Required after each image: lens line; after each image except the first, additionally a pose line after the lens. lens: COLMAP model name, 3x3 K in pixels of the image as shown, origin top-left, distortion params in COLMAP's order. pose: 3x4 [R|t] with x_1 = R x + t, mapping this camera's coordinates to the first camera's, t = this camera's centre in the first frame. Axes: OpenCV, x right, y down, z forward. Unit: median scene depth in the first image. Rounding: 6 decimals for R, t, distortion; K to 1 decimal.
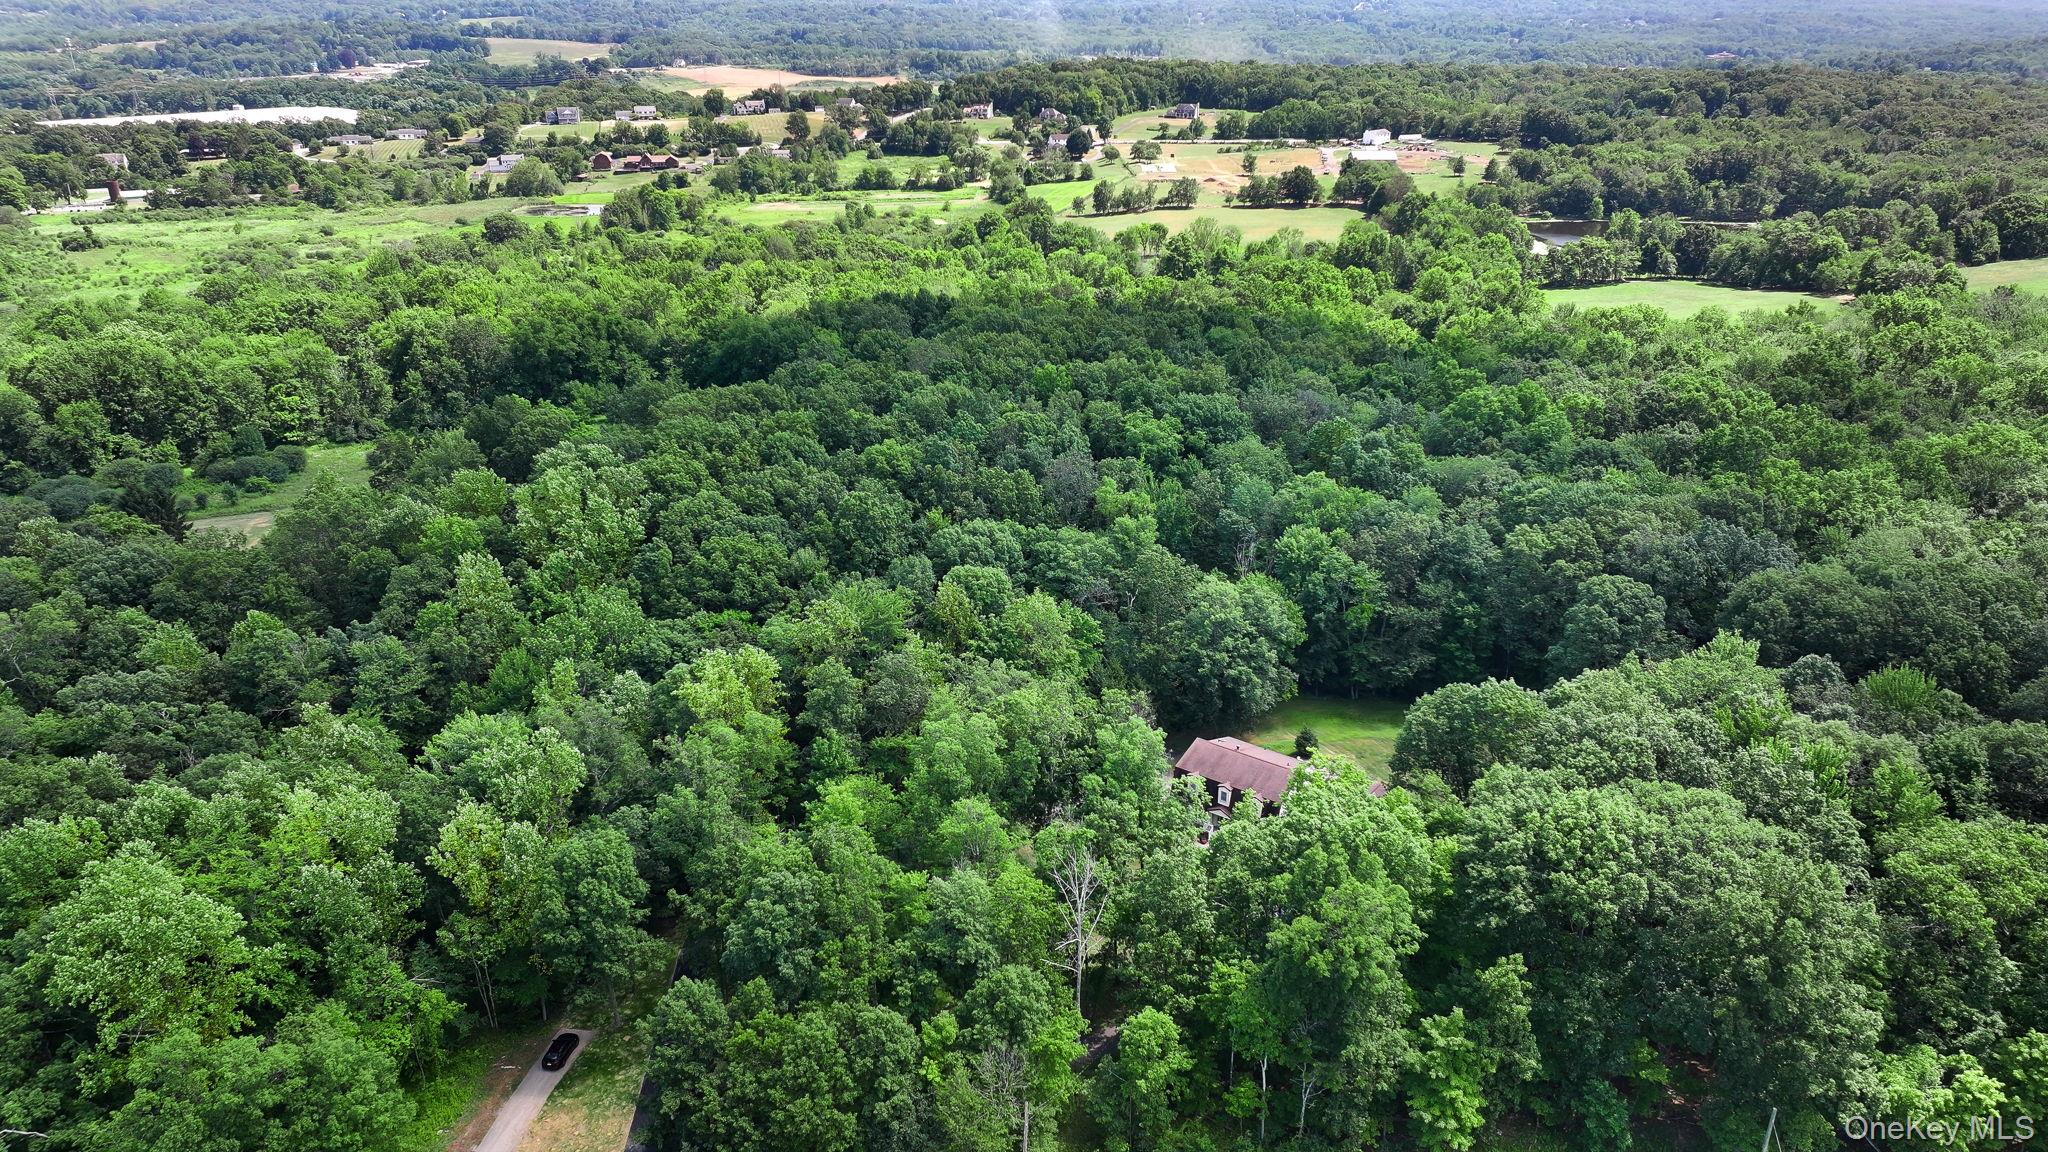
lens RADIAL K [[1466.8, 0, 1028.1], [0, 1466.8, 576.0], [0, 0, 1]] dist [0.008598, -0.002172]
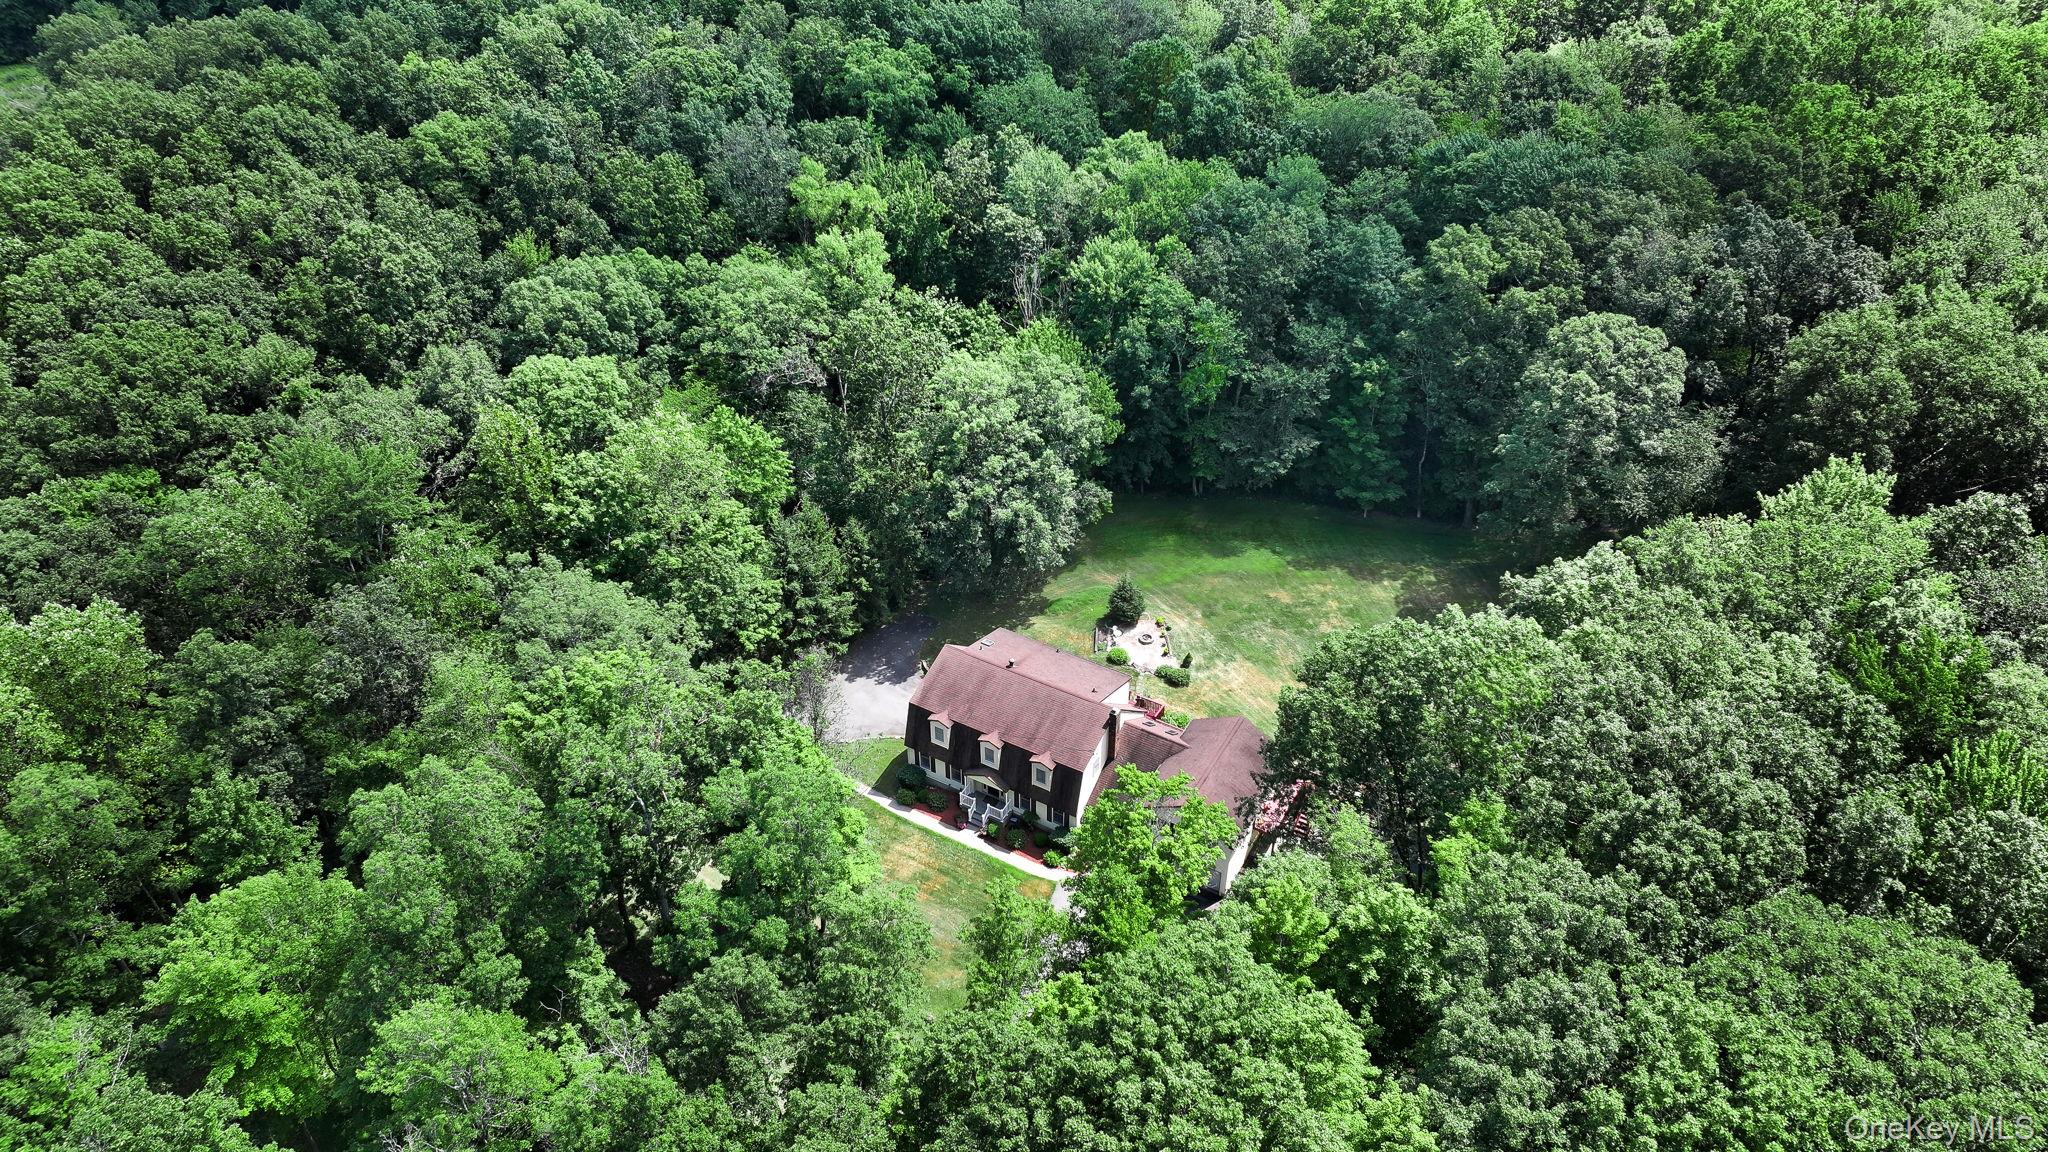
lens RADIAL K [[1466.8, 0, 1028.1], [0, 1466.8, 576.0], [0, 0, 1]] dist [0.008598, -0.002172]
pose [[0.992406, -0.077452, 0.095560, 0.079555], [0.048831, 0.961099, 0.271852, -0.067126], [-0.112898, -0.265121, 0.957583, 0.361655]]
